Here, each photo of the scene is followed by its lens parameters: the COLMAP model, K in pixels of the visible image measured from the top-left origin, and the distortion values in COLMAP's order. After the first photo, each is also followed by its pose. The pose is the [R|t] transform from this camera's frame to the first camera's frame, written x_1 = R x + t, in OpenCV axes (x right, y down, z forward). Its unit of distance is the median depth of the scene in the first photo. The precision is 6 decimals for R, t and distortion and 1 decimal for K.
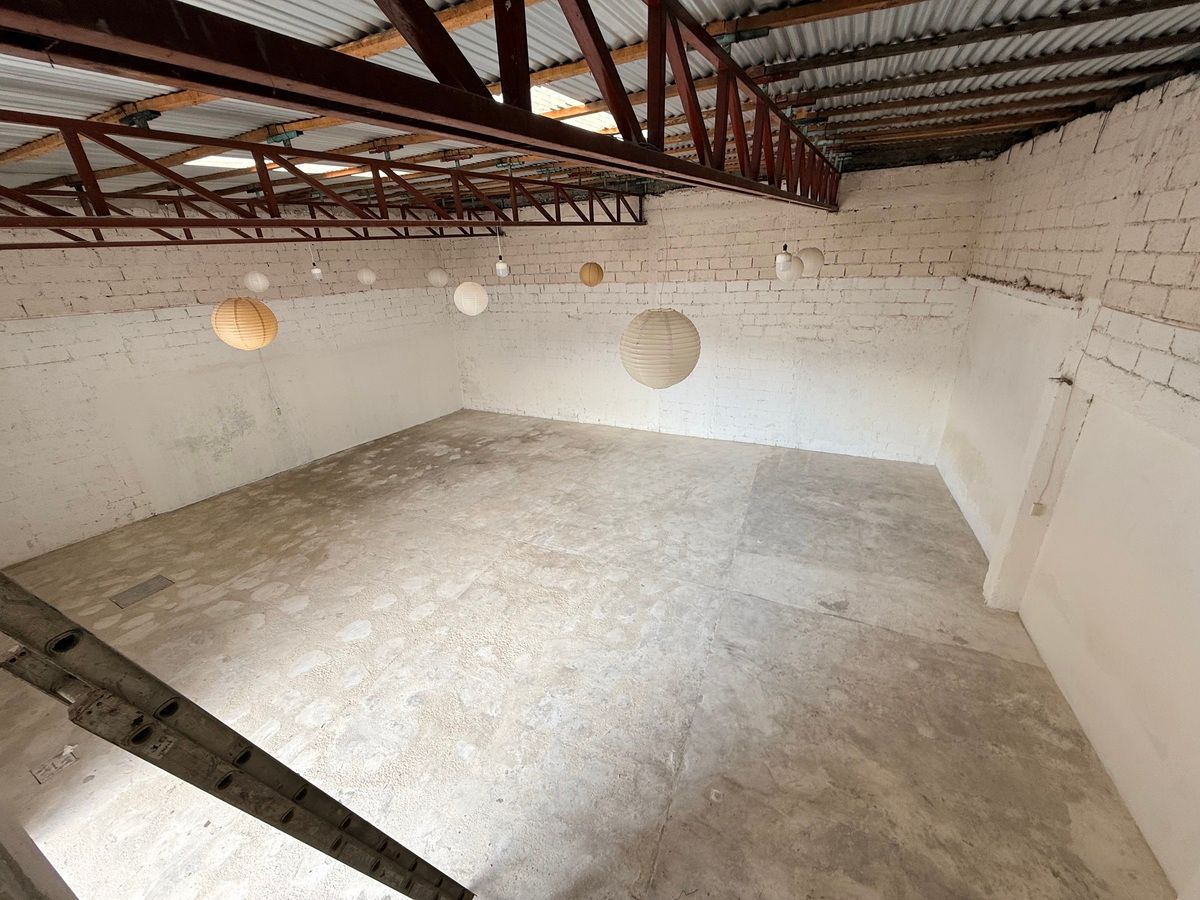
lens RADIAL K [[471.7, 0, 604.0], [0, 471.7, 453.1], [0, 0, 1]] dist [-0.000544, -0.000064]
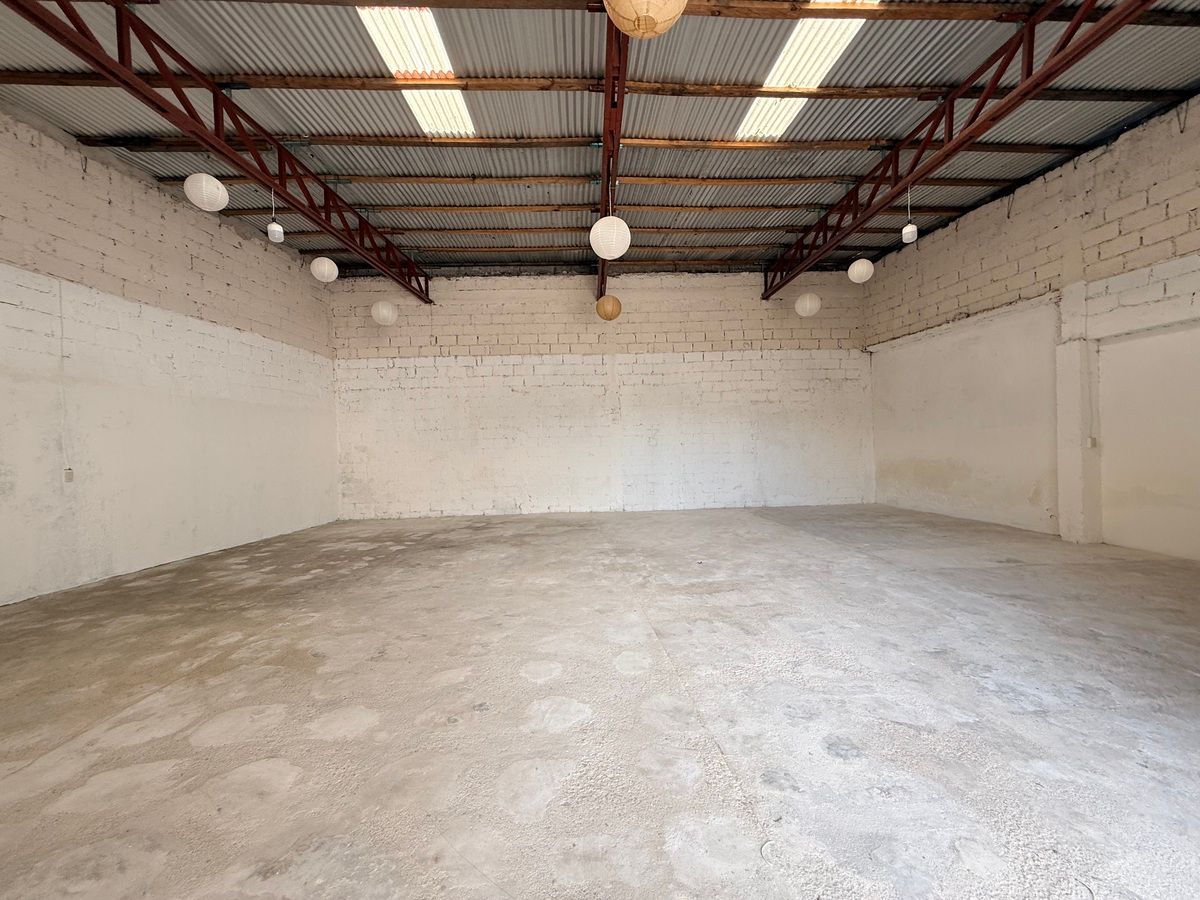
lens RADIAL K [[472.2, 0, 601.1], [0, 472.2, 456.8], [0, 0, 1]] dist [-0.001130, -0.000305]
pose [[0.883444, 0.001915, 0.468533, -0.428689], [0.170979, 0.929713, -0.326189, 0.181600], [-0.436226, 0.368279, 0.821022, 0.302382]]
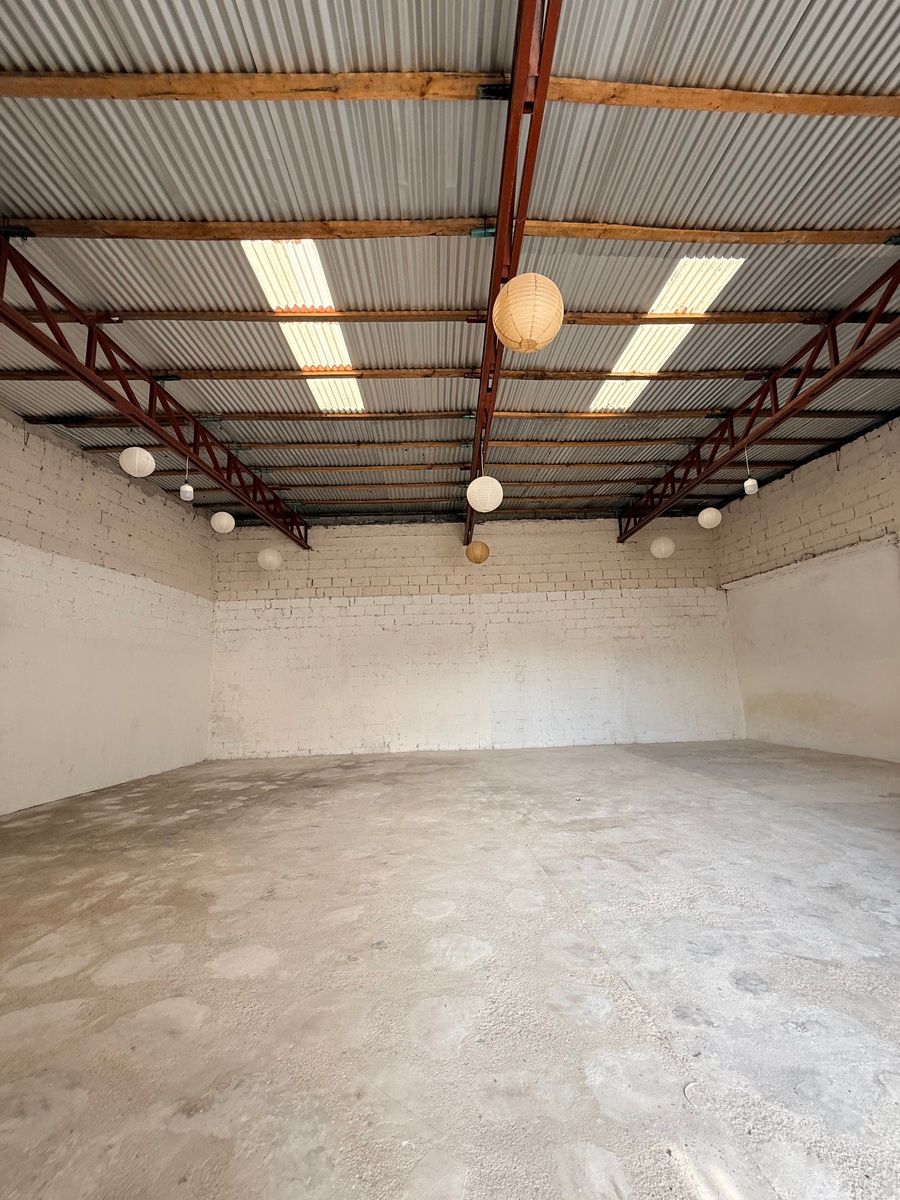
lens RADIAL K [[472.2, 0, 455.2], [0, 472.2, 608.5], [0, 0, 1]] dist [-0.001130, -0.000305]
pose [[0.887359, 0.078104, 0.454416, -0.464575], [0.175577, 0.854058, -0.489651, 0.191188], [-0.426342, 0.514281, 0.744142, 0.288941]]
